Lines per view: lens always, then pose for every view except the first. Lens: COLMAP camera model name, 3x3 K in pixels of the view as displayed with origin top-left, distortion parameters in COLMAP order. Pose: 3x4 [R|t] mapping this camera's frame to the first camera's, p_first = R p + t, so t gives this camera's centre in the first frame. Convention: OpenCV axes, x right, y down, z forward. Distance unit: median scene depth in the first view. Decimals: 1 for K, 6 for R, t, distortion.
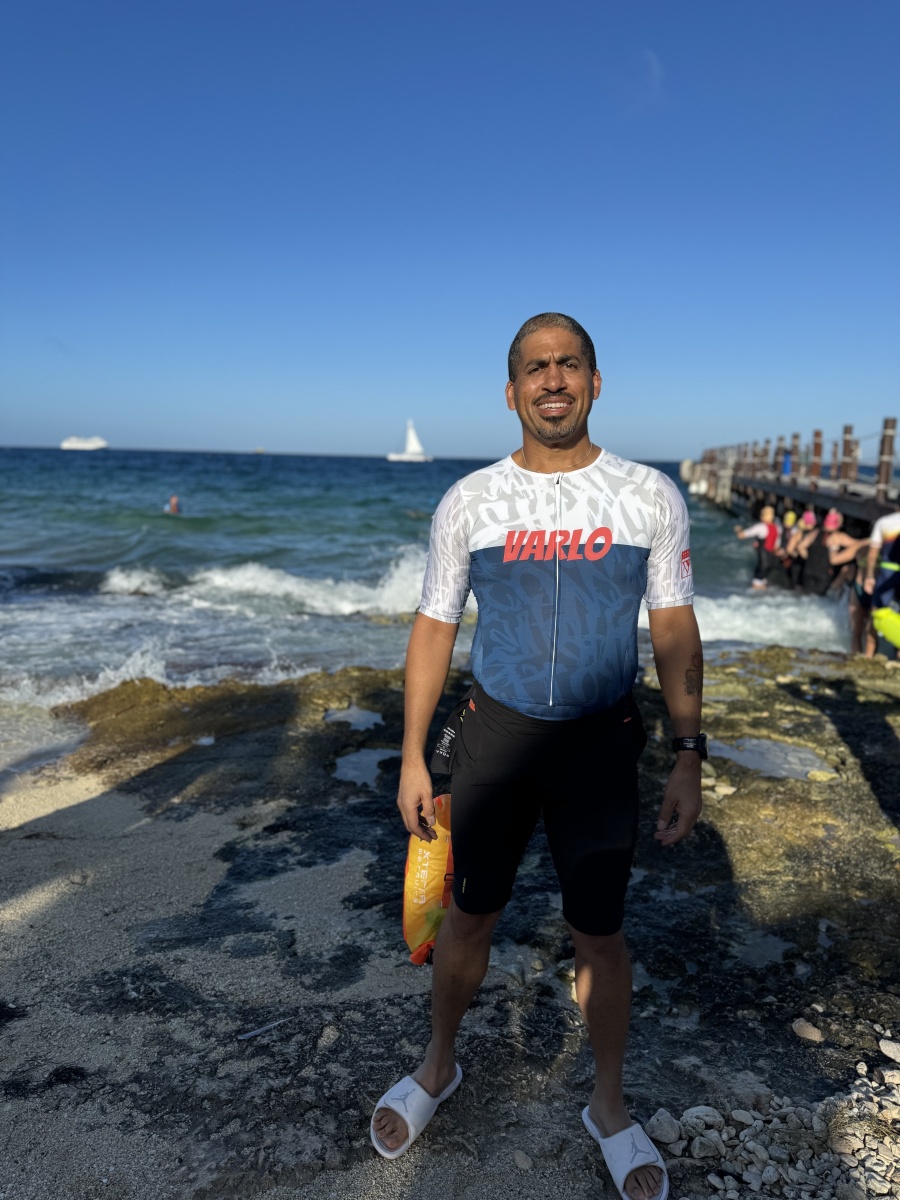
lens RADIAL K [[828.8, 0, 449.2], [0, 828.8, 572.7], [0, 0, 1]] dist [0.022772, -0.023739]
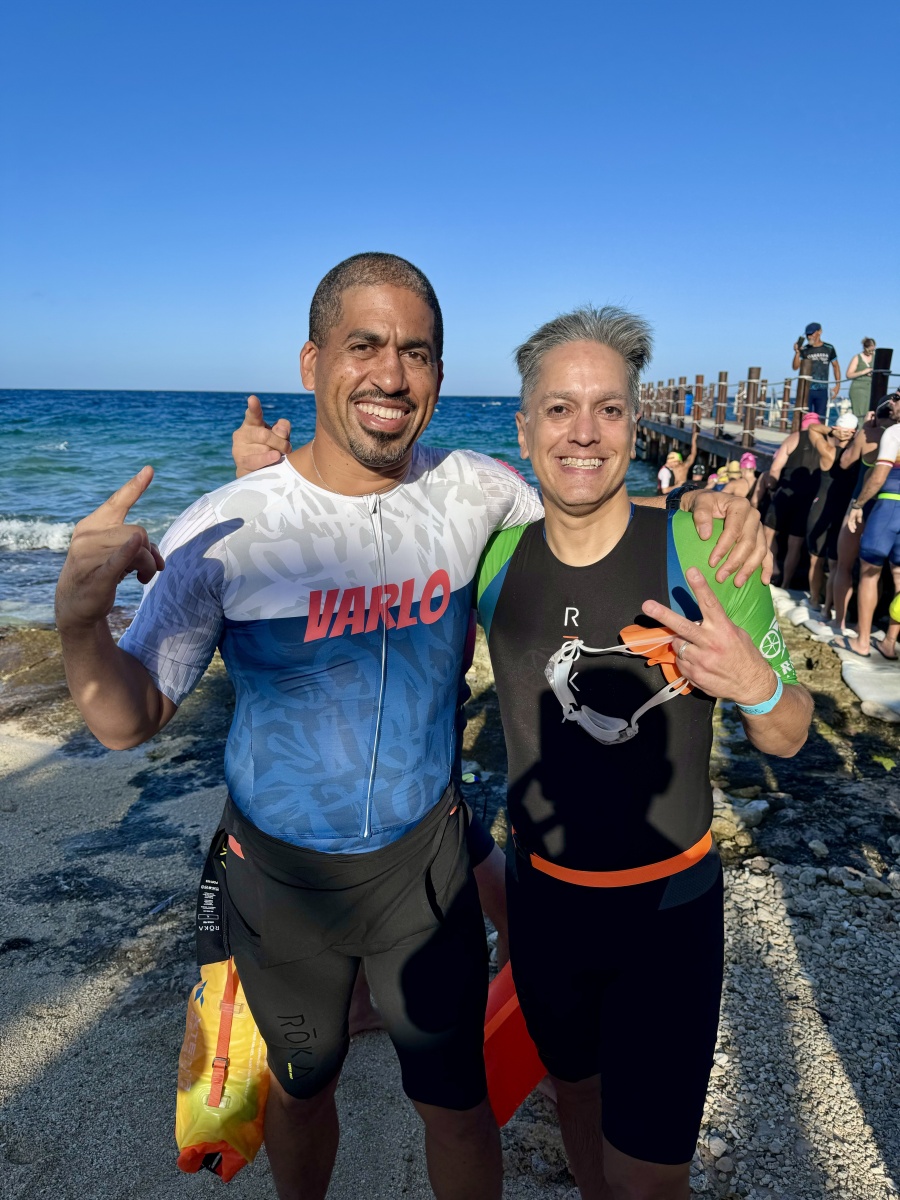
lens RADIAL K [[828.8, 0, 448.6], [0, 828.8, 596.7], [0, 0, 1]] dist [0.022772, -0.023739]
pose [[0.994780, -0.033216, 0.096484, 0.081368], [0.023315, 0.994512, 0.101990, -0.038594], [-0.099343, -0.099208, 0.990095, -0.236594]]
